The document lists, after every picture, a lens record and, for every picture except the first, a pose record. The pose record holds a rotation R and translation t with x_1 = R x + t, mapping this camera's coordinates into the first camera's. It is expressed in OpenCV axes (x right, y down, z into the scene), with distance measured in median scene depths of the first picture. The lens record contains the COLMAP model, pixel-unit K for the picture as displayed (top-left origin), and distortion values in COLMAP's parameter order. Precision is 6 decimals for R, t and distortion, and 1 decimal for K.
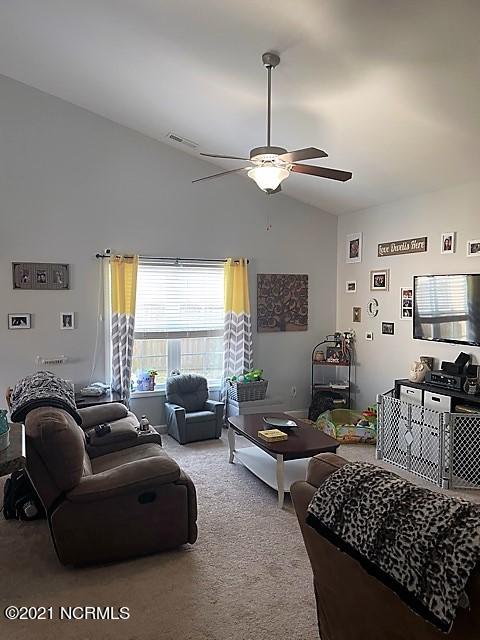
lens RADIAL K [[480.5, 0, 231.5], [0, 480.5, 334.7], [0, 0, 1]] dist [0.072467, -0.092089]
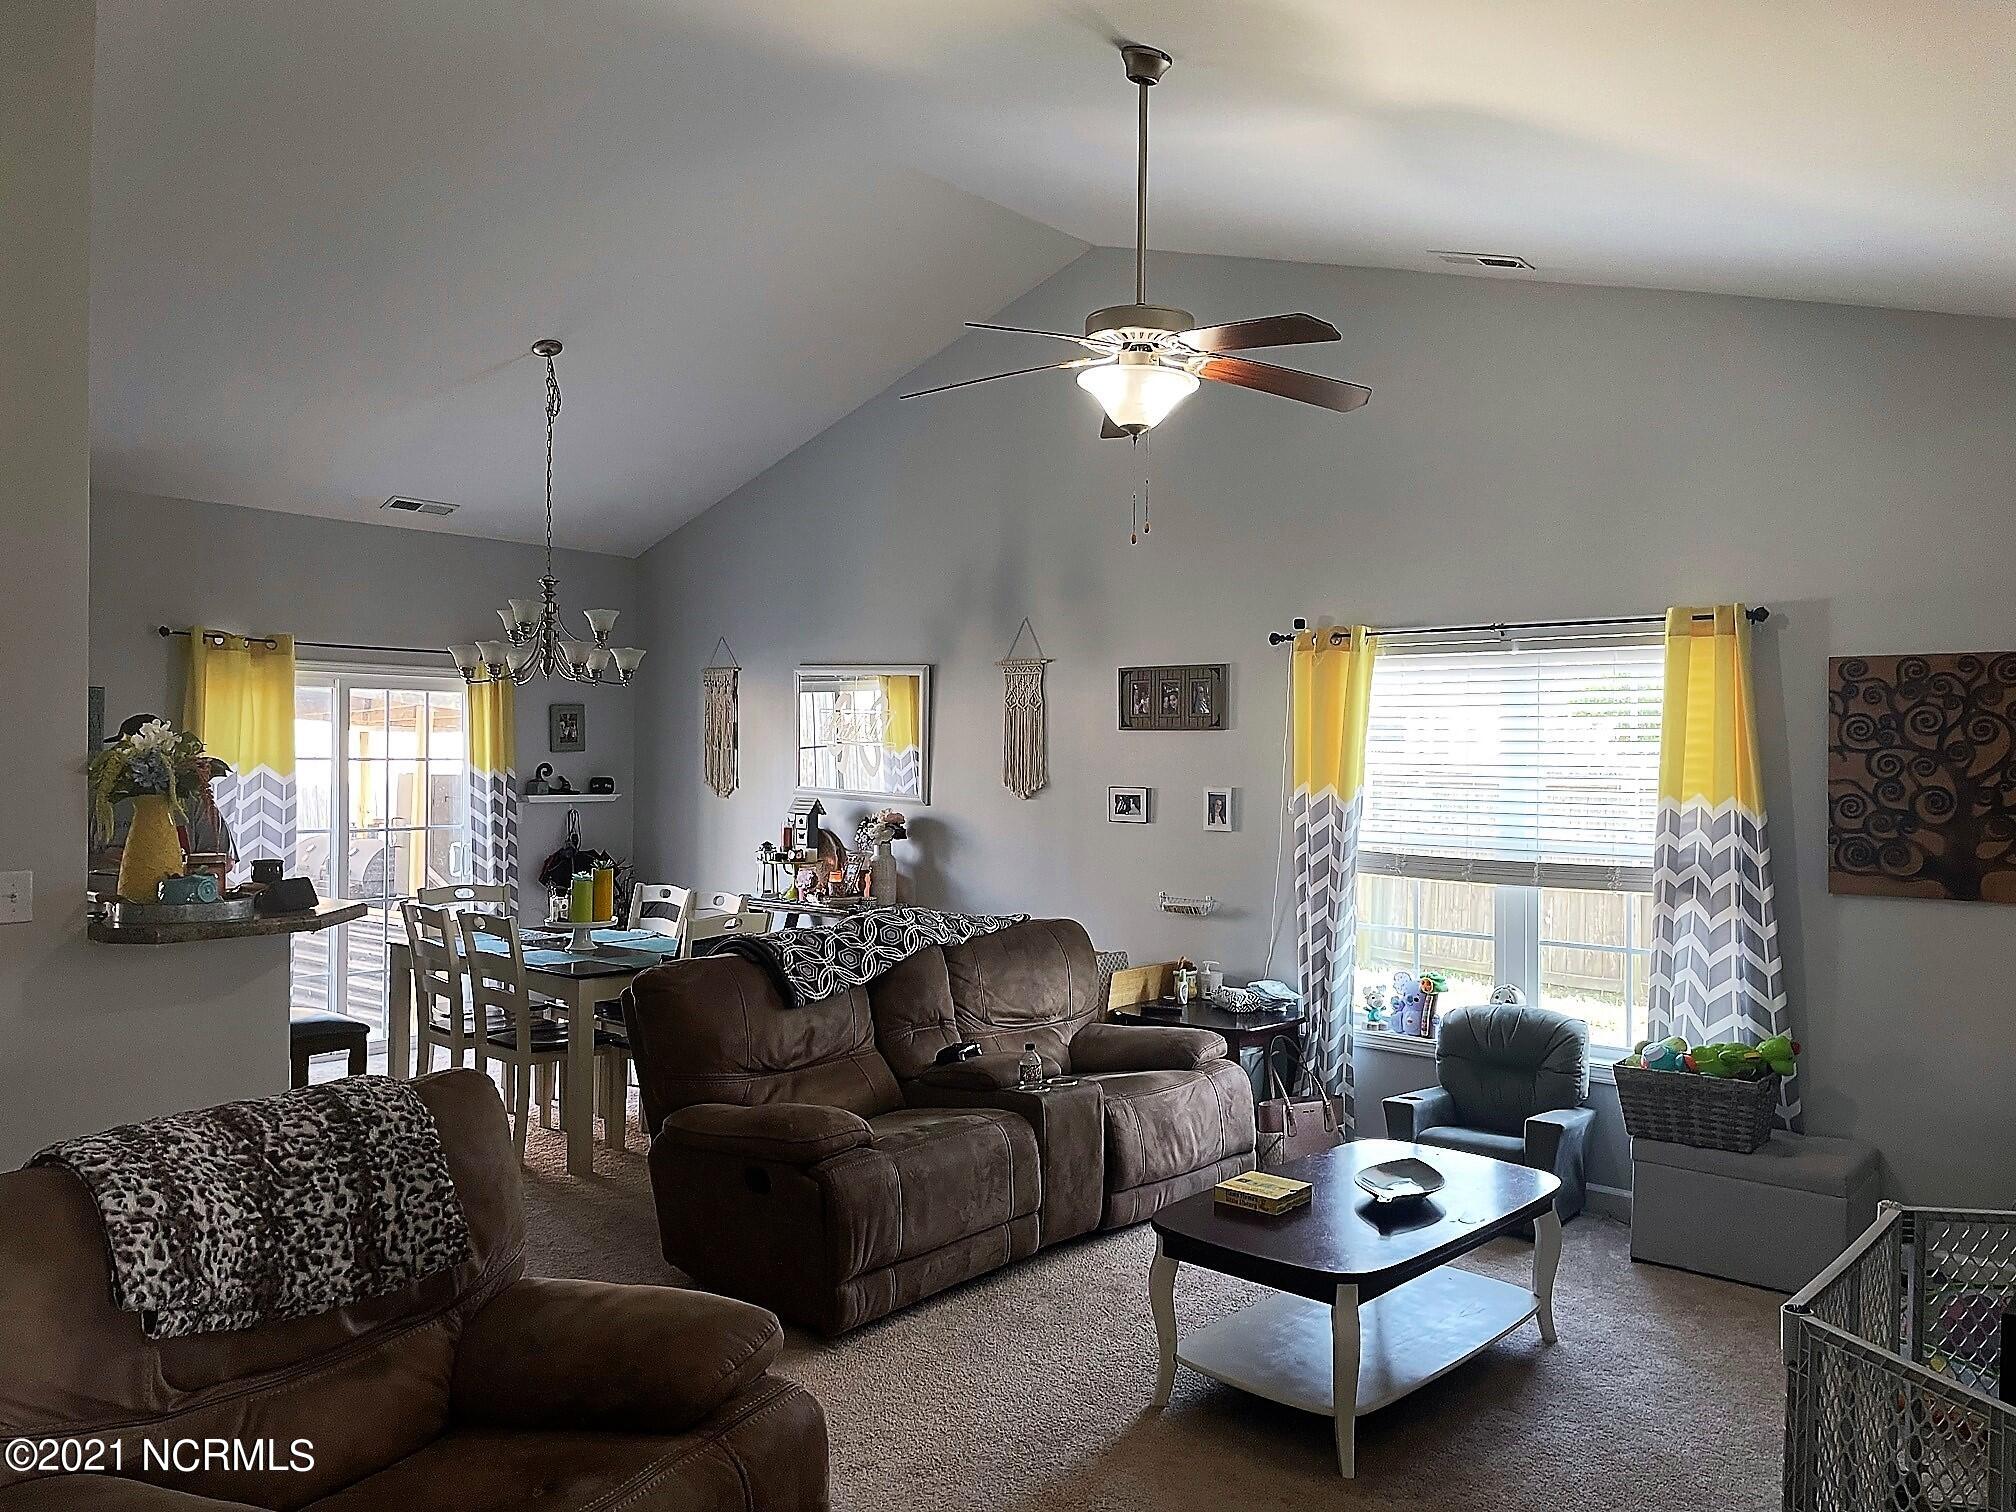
lens RADIAL K [[1513.6, 0, 1012.1], [0, 1513.6, 740.8], [0, 0, 1]] dist [0.072467, -0.092089]
pose [[0.421346, -0.005269, -0.906885, 0.628348], [-0.081520, 0.995715, -0.043660, -0.014569], [0.903229, 0.092325, 0.419111, 0.297138]]
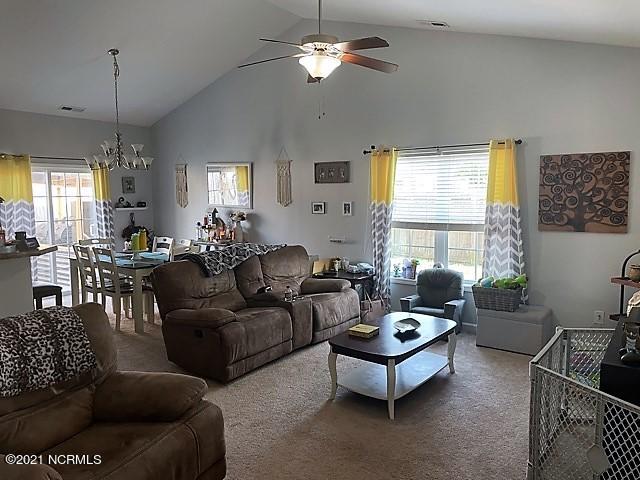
lens RADIAL K [[480.5, 0, 321.1], [0, 480.5, 234.1], [0, 0, 1]] dist [0.072467, -0.092089]
pose [[0.497904, 0.070327, -0.864376, 0.598125], [-0.062001, 0.997043, 0.045406, -0.013640], [0.865013, 0.030984, 0.500792, 0.310583]]
